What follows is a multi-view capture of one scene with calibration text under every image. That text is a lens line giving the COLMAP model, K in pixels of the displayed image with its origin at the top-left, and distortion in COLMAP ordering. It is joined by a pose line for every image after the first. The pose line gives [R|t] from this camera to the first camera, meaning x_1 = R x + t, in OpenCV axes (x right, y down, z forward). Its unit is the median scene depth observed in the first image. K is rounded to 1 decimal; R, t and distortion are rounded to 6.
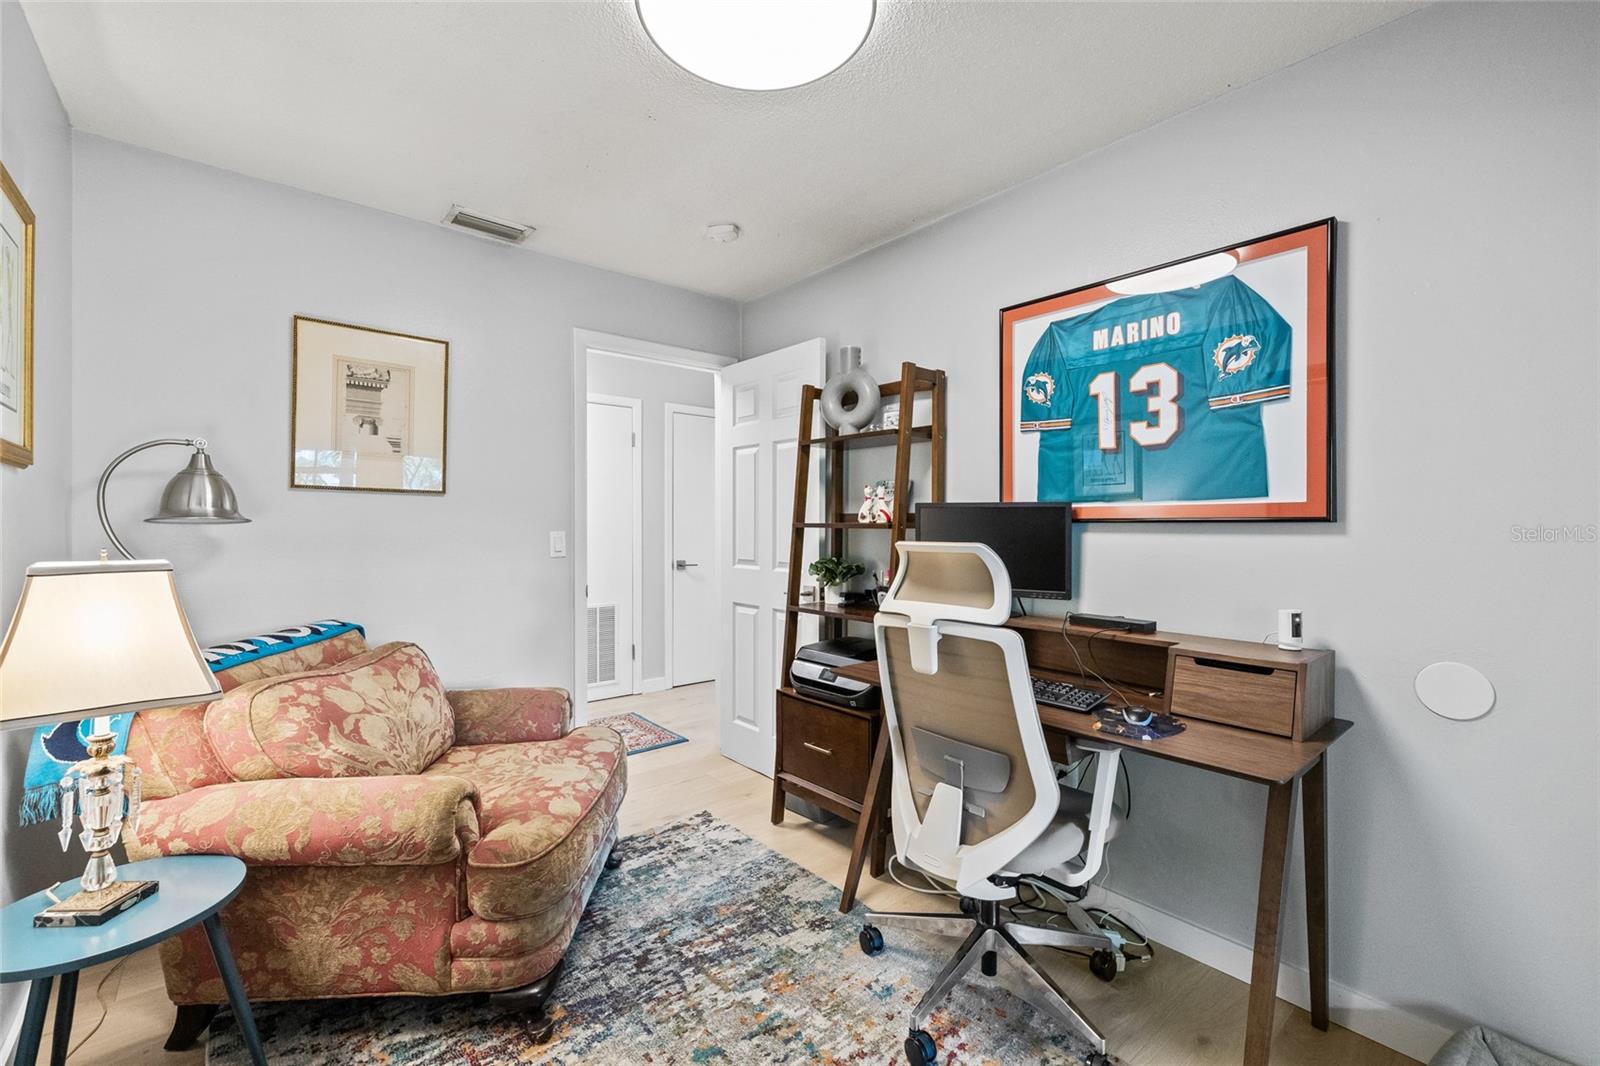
lens RADIAL K [[674.4, 0, 802.0], [0, 674.4, 528.2], [0, 0, 1]] dist [0.000272, -0.000177]
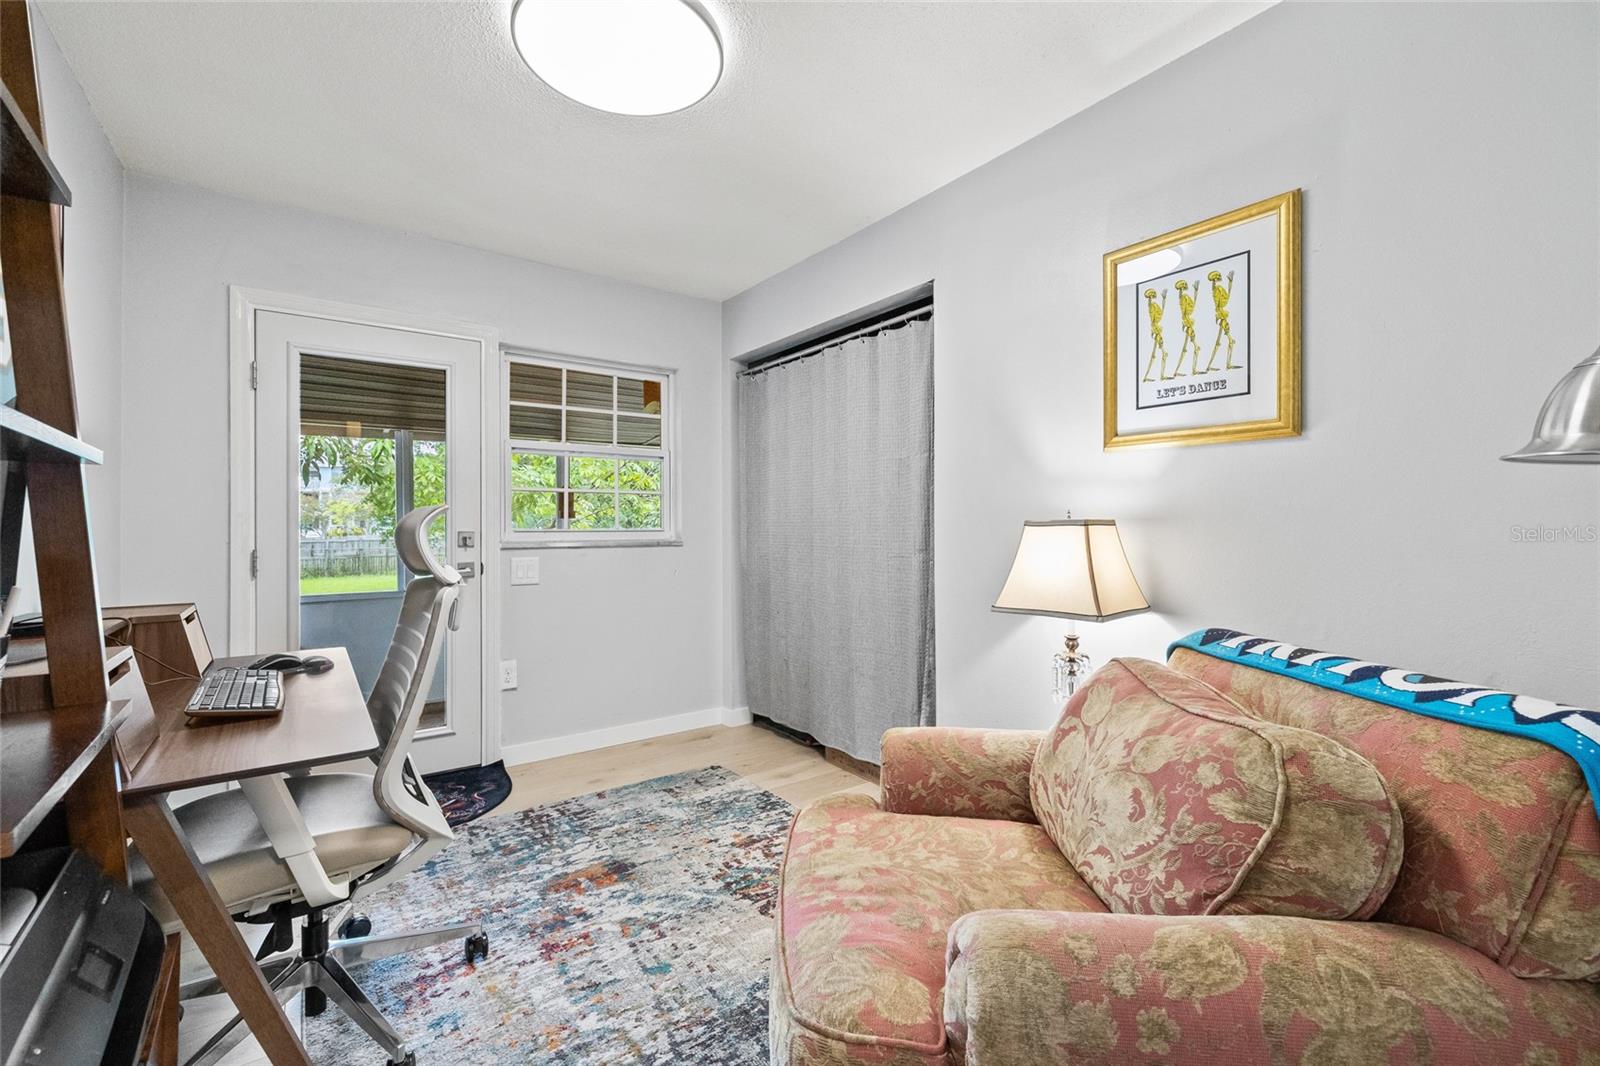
lens RADIAL K [[674.4, 0, 796.9], [0, 674.4, 530.5], [0, 0, 1]] dist [0.000272, -0.000177]
pose [[-0.996955, -0.003456, 0.077908, -0.410904], [-0.003285, 0.999992, 0.002320, 0.053781], [-0.077915, 0.002057, -0.996958, 1.896864]]
